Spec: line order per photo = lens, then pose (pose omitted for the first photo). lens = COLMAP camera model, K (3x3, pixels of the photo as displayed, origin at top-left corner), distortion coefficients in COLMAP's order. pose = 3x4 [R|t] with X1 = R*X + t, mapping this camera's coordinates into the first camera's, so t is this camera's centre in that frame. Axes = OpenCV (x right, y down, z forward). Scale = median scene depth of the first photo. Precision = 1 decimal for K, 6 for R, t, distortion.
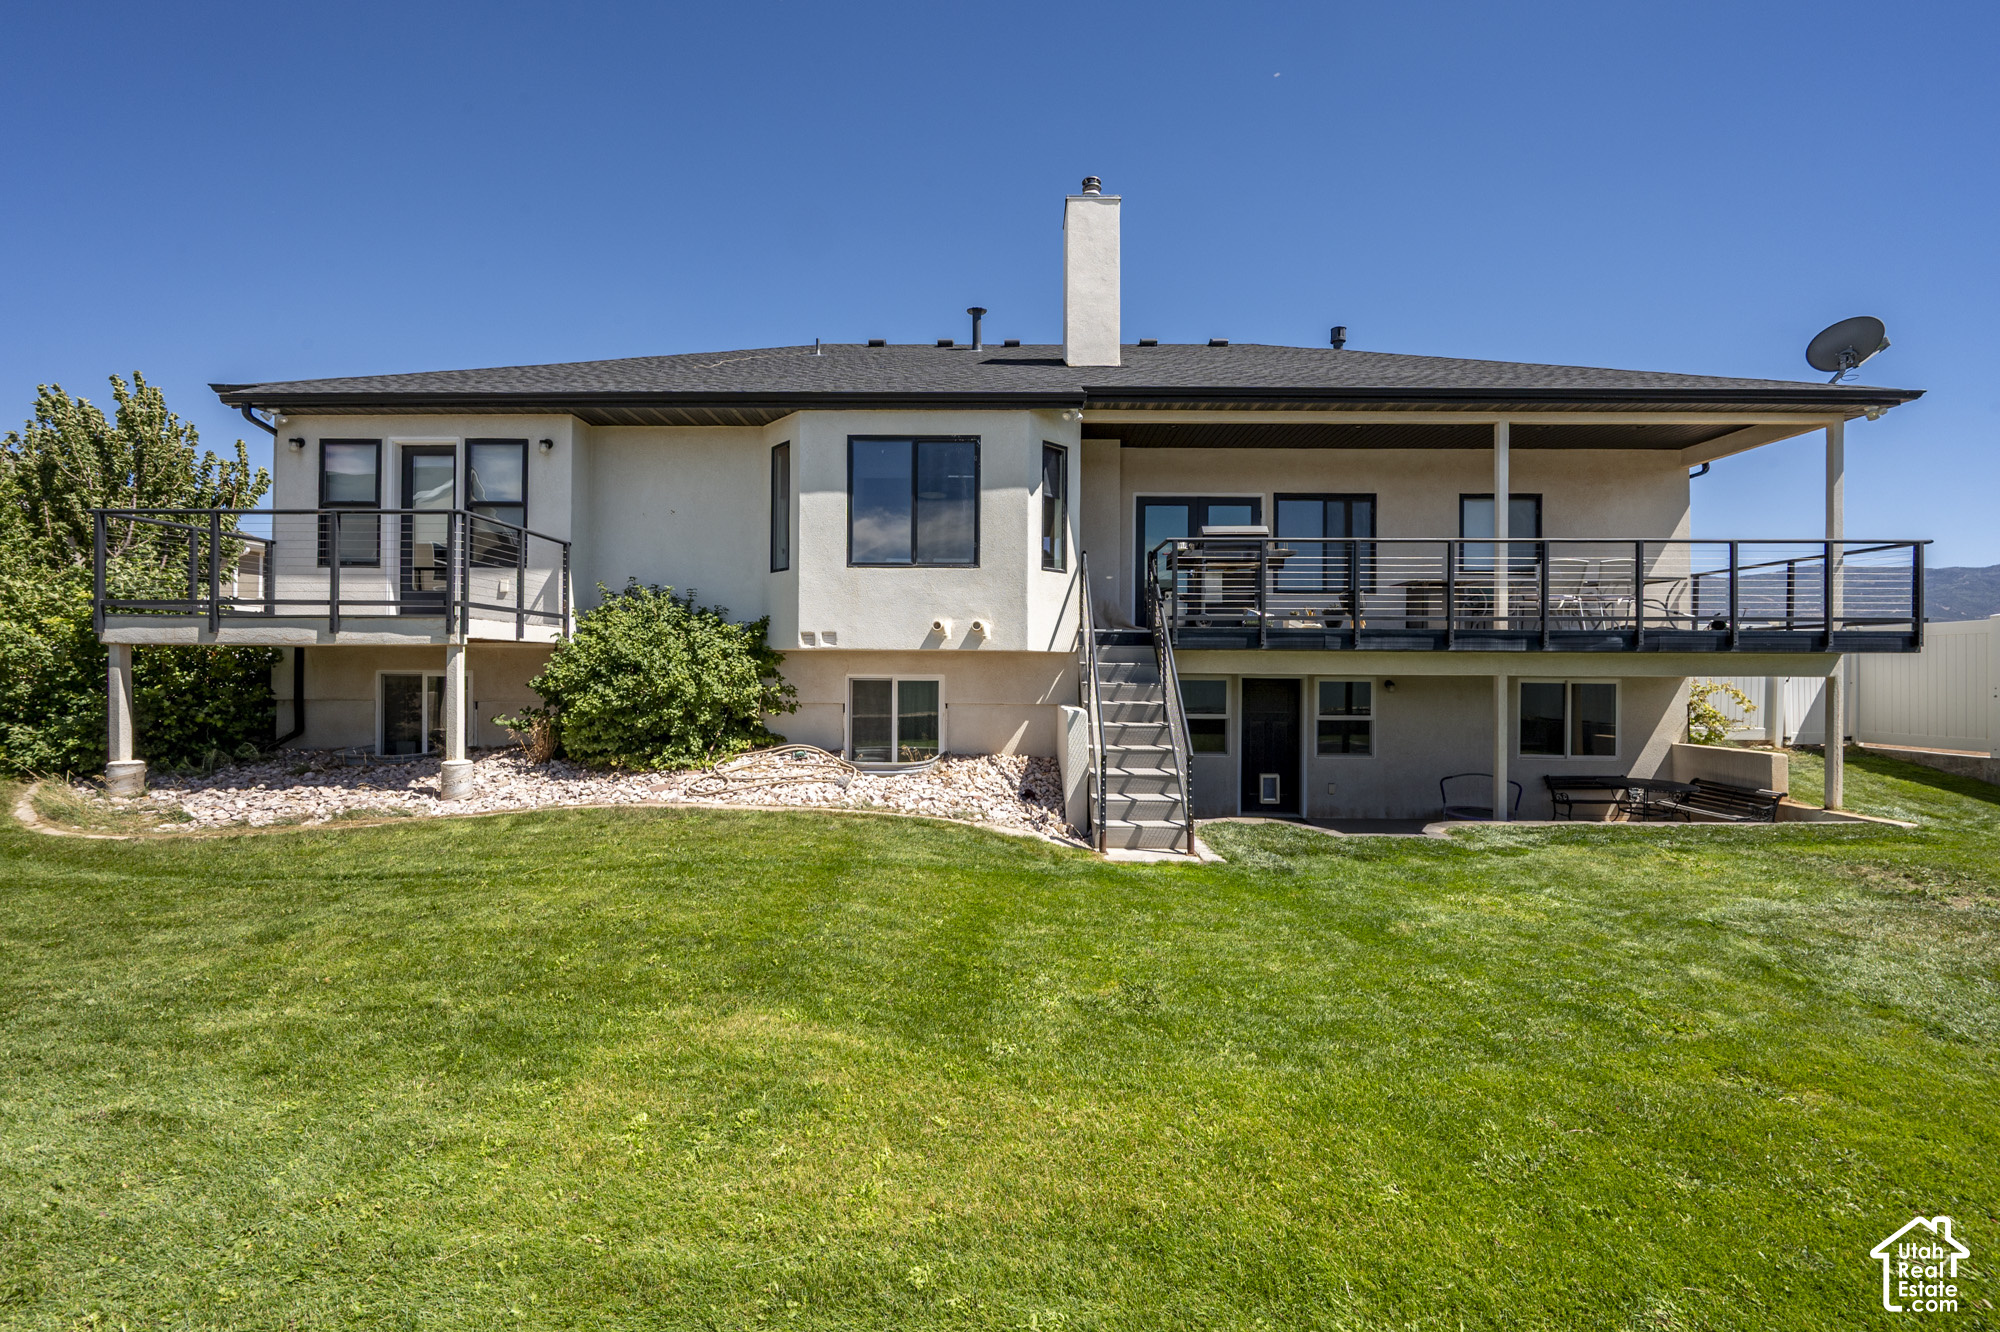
lens RADIAL K [[797.0, 0, 1000.0], [0, 797.0, 666.0], [0, 0, 1]] dist [-0.001748, -0.000164]
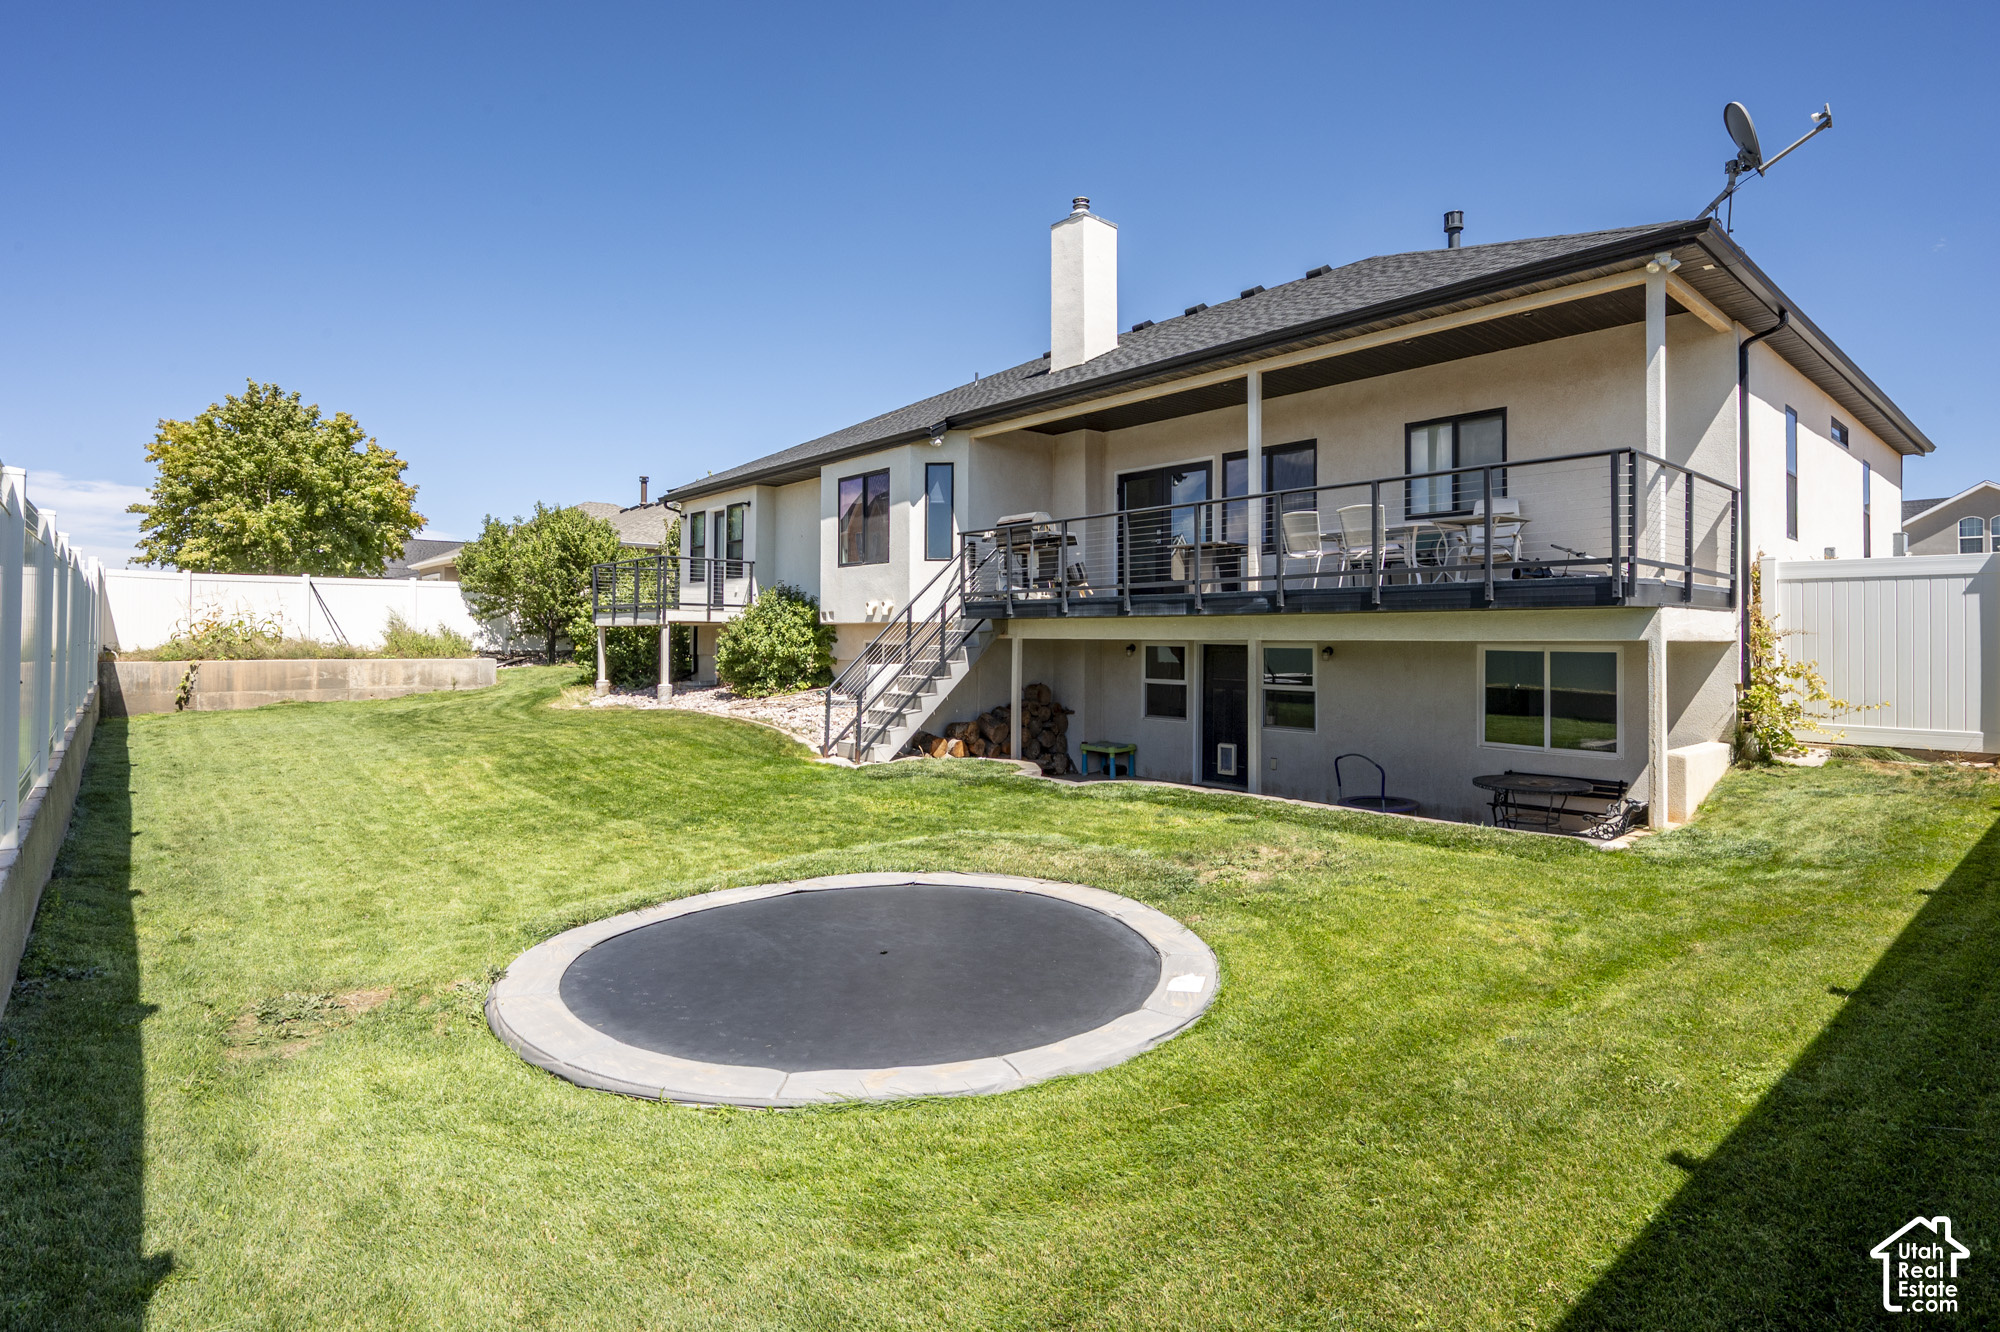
lens RADIAL K [[991.8, 0, 997.6], [0, 991.8, 603.8], [0, 0, 1]] dist [-0.000263, 0.000044]
pose [[0.672082, -0.030103, -0.739864, 1.312603], [0.002062, 0.999246, -0.038784, 0.015264], [0.740474, 0.024540, 0.671637, -0.015218]]
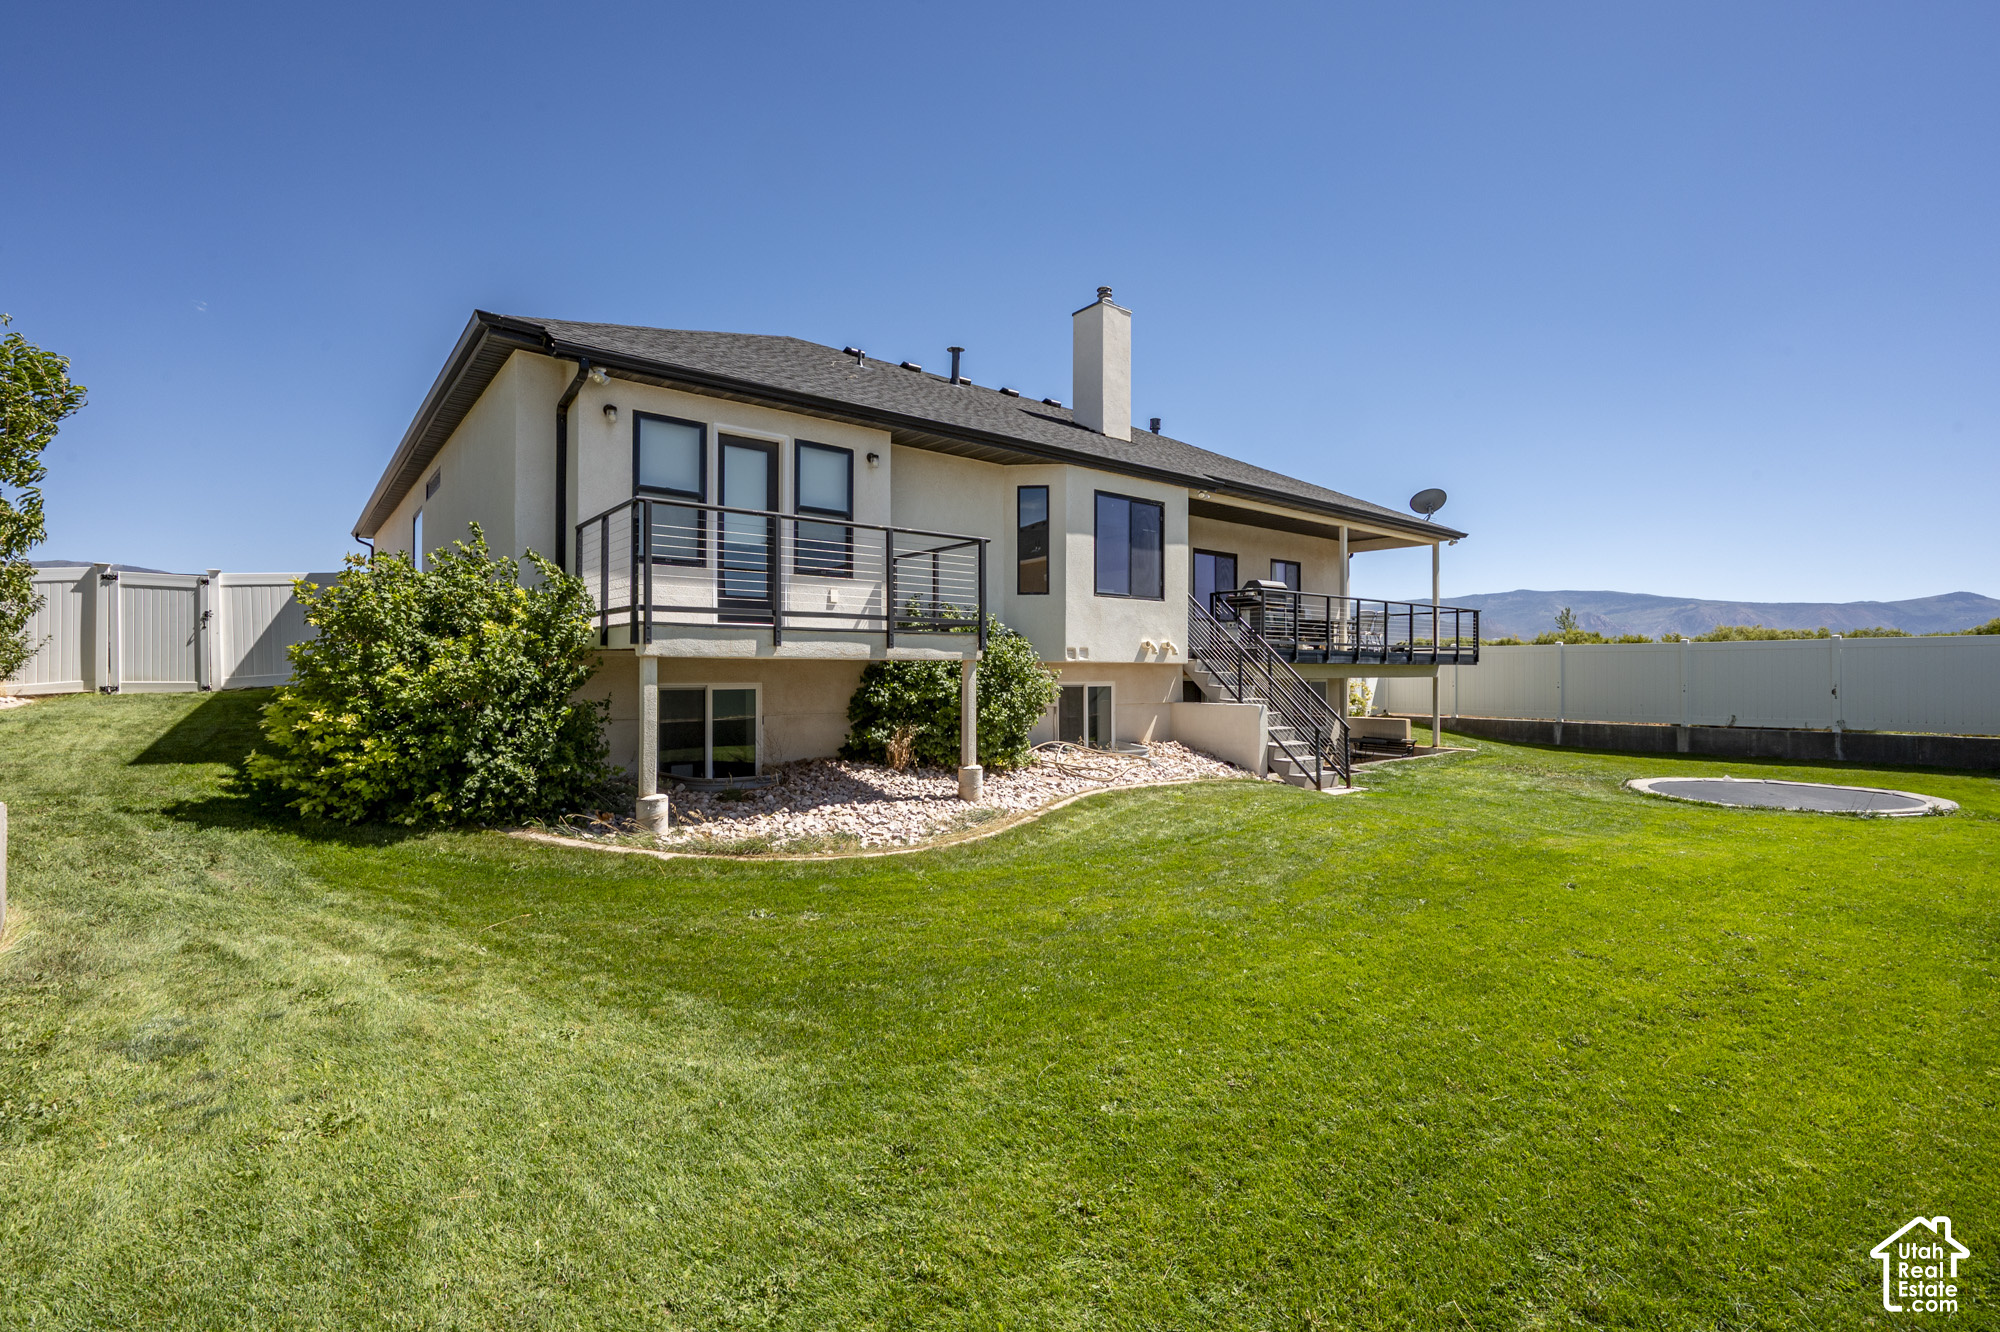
lens RADIAL K [[893.0, 0, 1000.0], [0, 893.0, 666.0], [0, 0, 1]] dist [-0.000560, 0.000562]
pose [[0.766796, -0.001474, 0.641889, -1.147220], [0.002716, 0.999996, -0.000948, -0.013471], [-0.641885, 0.002471, 0.766797, 0.028705]]
